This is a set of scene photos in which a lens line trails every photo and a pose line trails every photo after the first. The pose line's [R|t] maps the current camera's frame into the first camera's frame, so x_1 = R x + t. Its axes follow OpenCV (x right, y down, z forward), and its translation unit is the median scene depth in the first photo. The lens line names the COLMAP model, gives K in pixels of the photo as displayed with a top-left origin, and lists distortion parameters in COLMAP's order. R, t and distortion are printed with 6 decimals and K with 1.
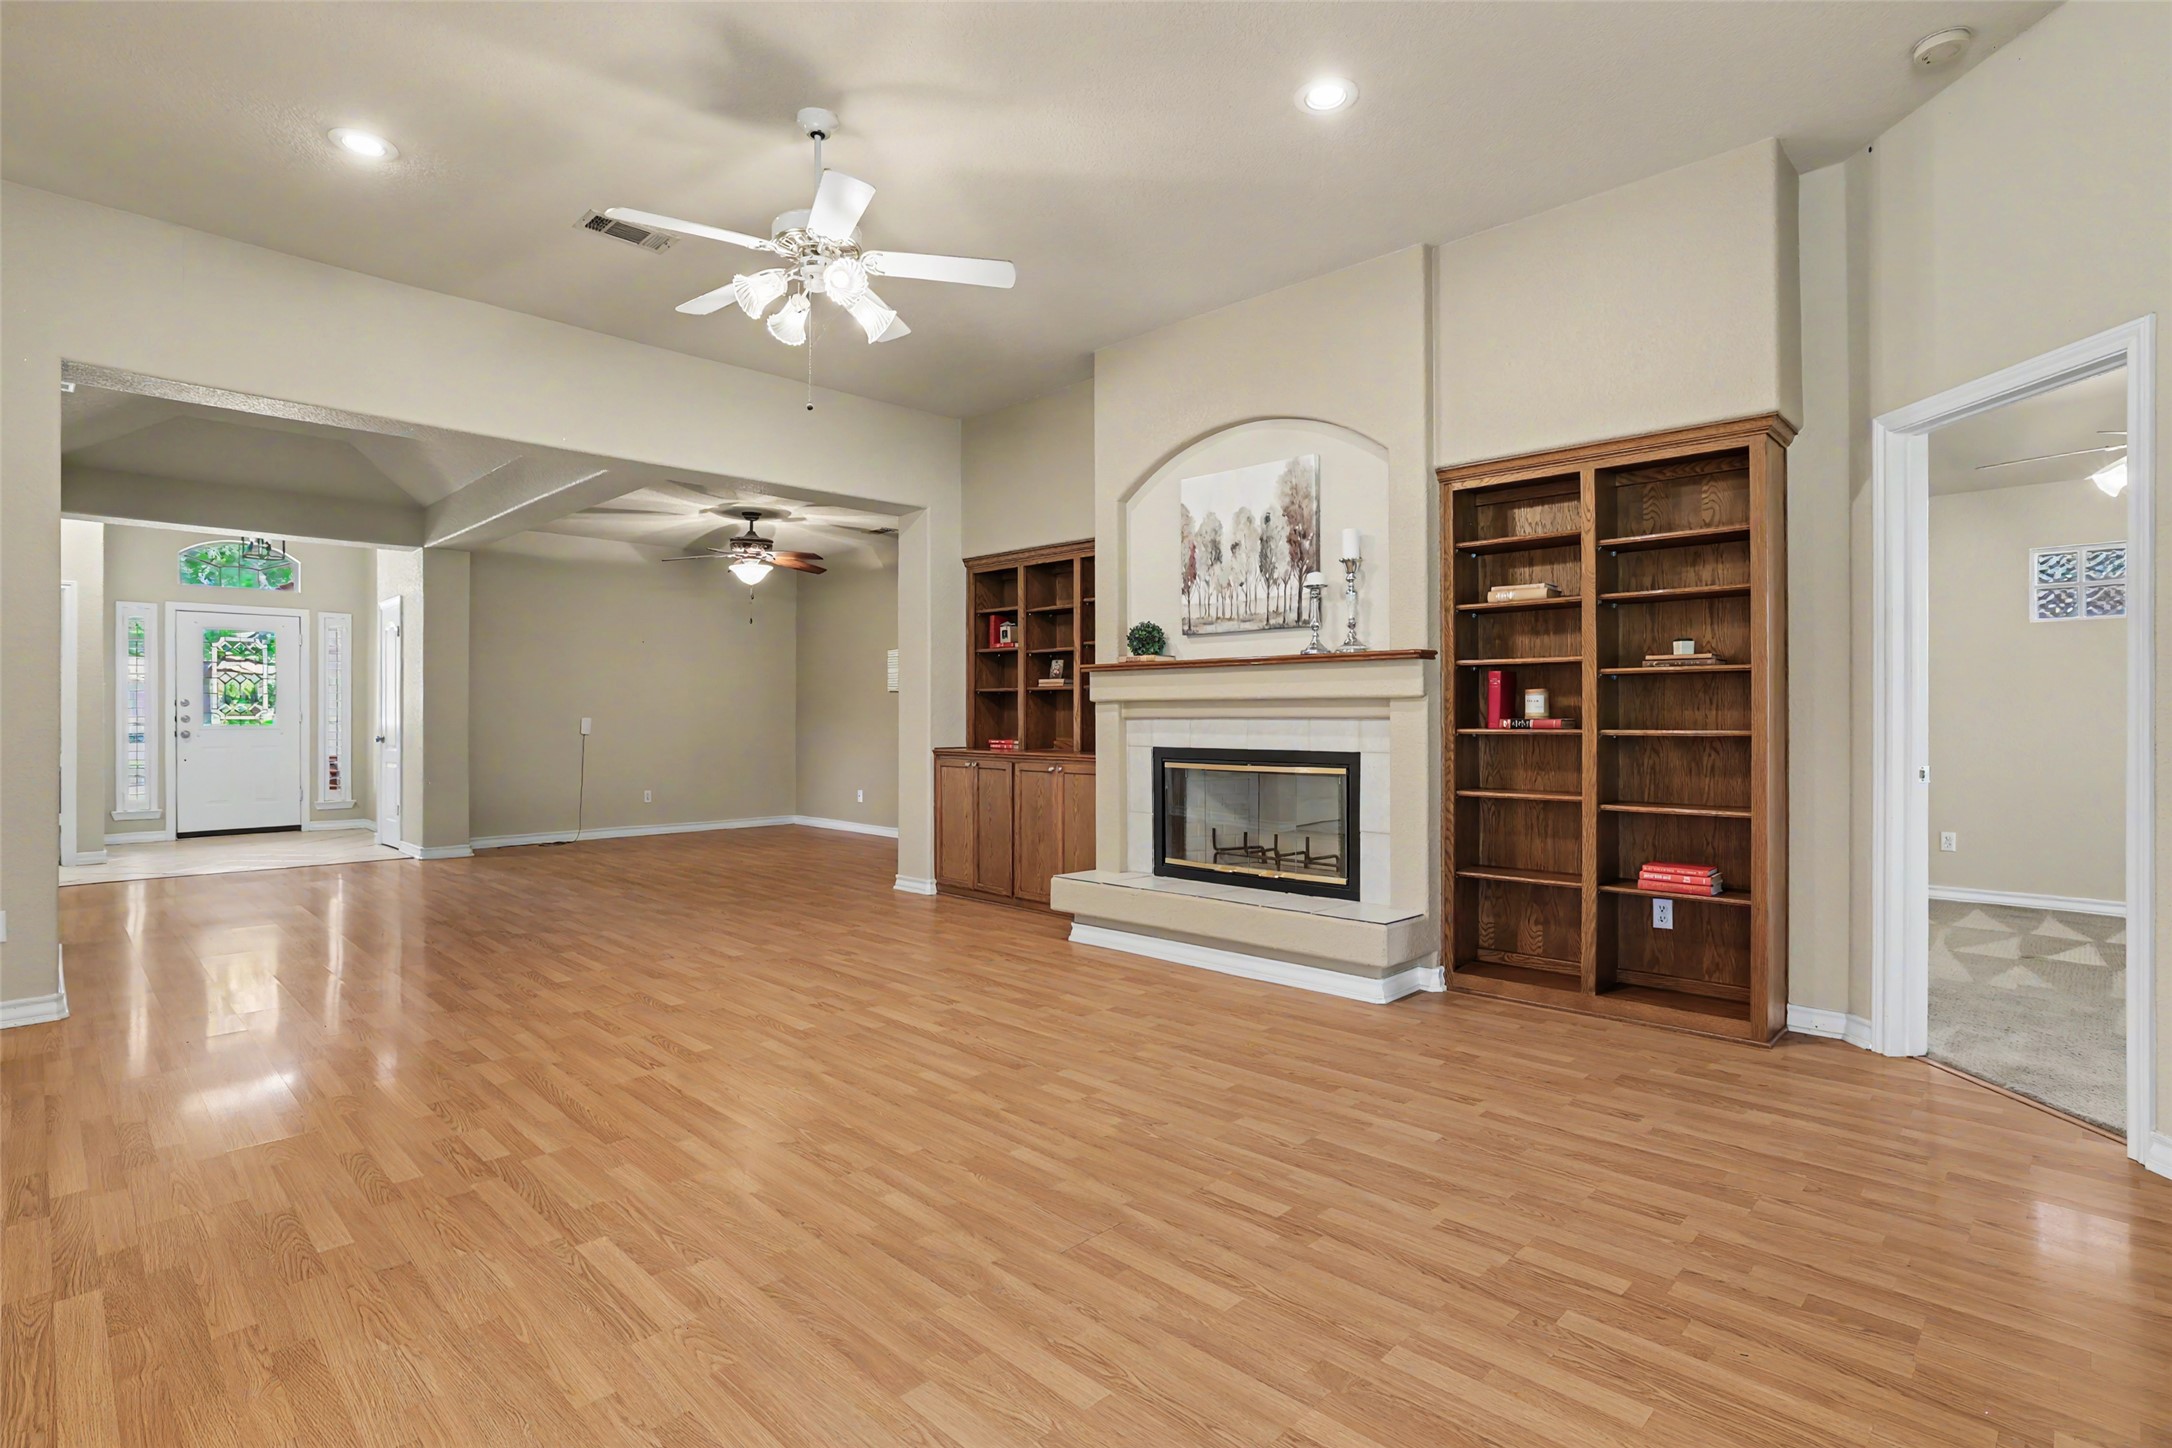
lens RADIAL K [[1048.6, 0, 1078.9], [0, 1048.6, 726.4], [0, 0, 1]] dist [-0.015450, 0.003422]
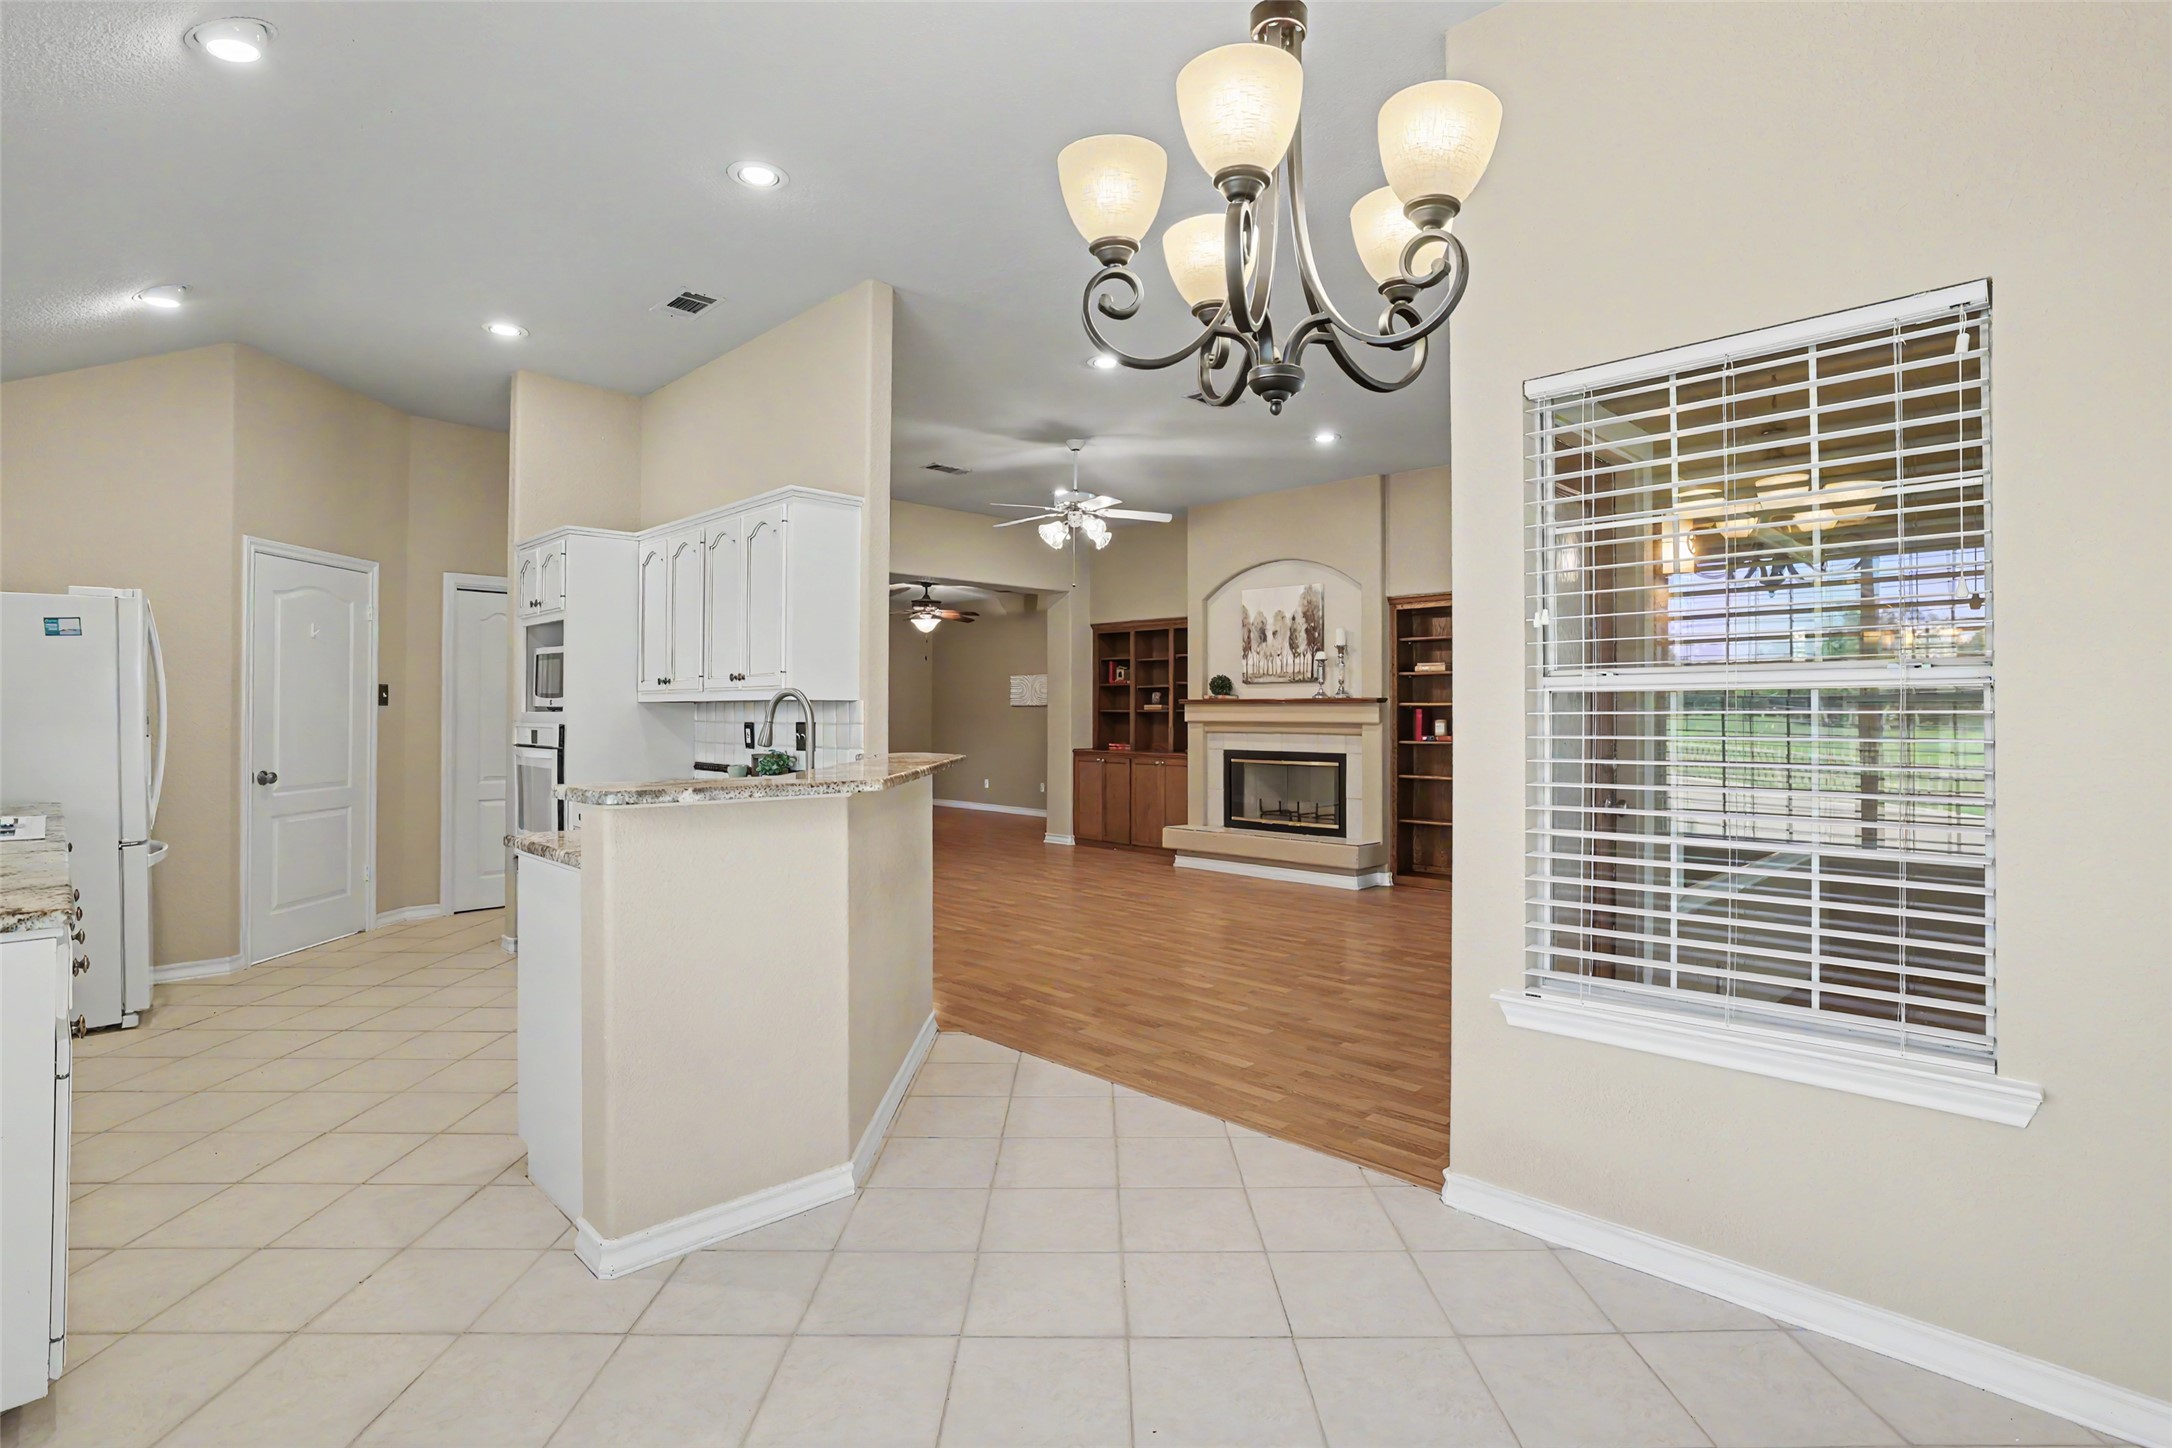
lens RADIAL K [[1048.6, 0, 1097.2], [0, 1048.6, 712.6], [0, 0, 1]] dist [-0.015450, 0.003422]
pose [[0.999989, 0.002340, 0.004049, -0.169225], [-0.002304, 0.999958, -0.008849, -0.029479], [-0.004070, 0.008839, 0.999953, -0.813978]]
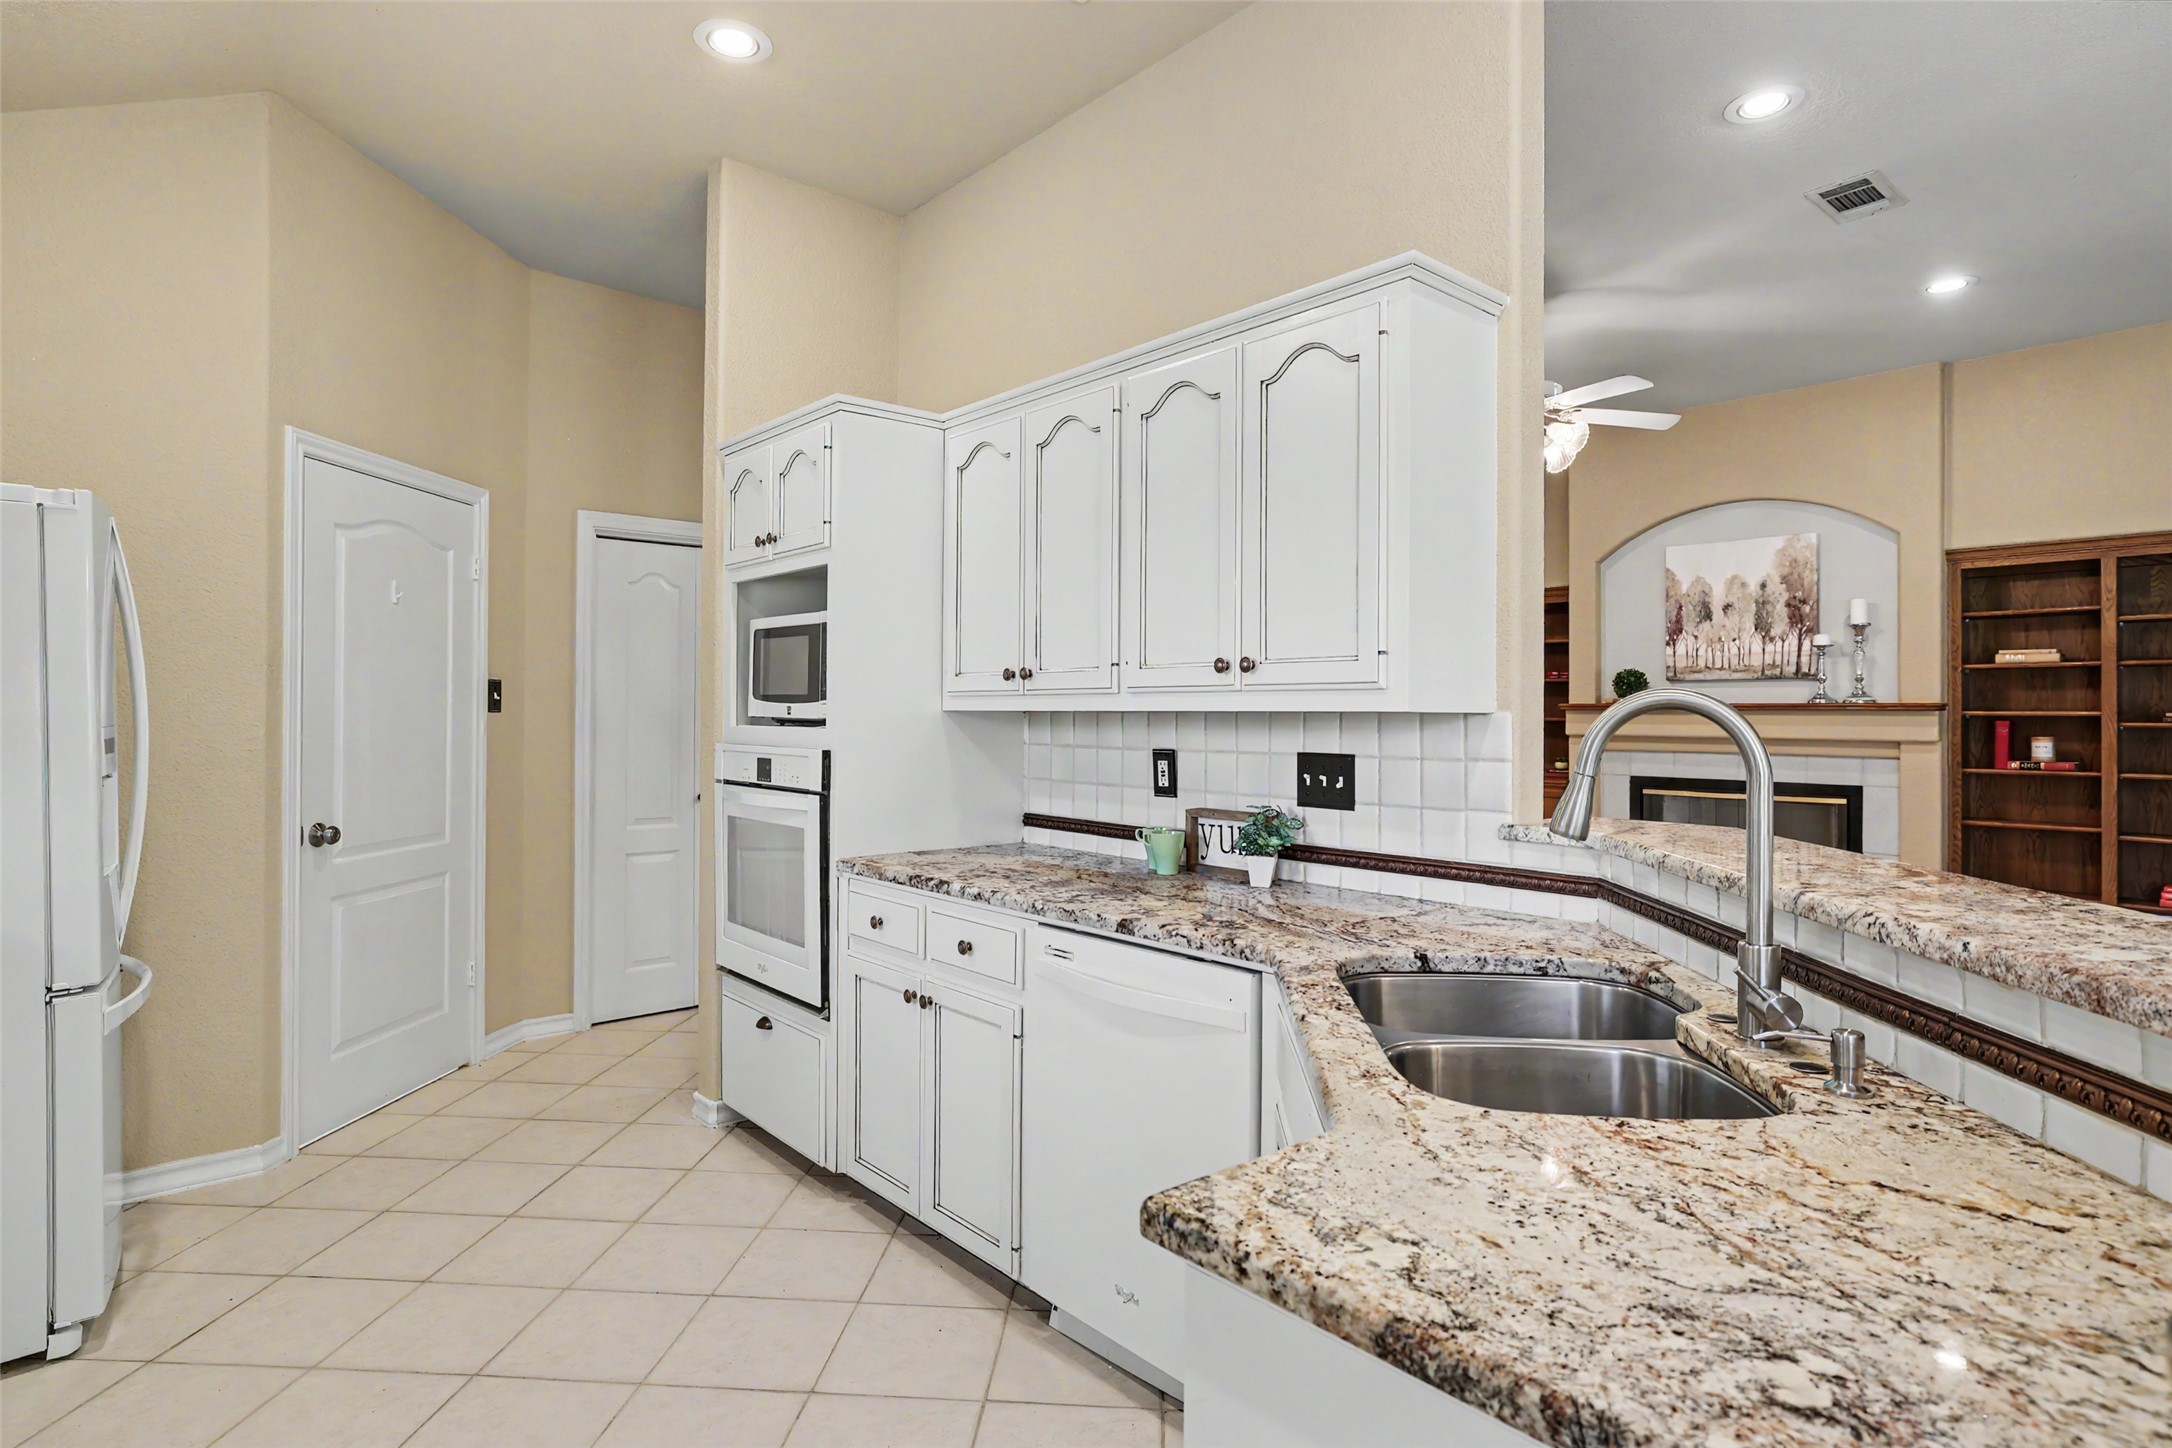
lens RADIAL K [[1111.9, 0, 1079.3], [0, 1111.9, 716.9], [0, 0, 1]] dist [-0.011356, 0.006669]
pose [[0.997670, 0.006086, -0.067949, -0.558975], [-0.006413, 0.999969, -0.004602, -0.044227], [0.067919, 0.005027, 0.997678, -0.326769]]
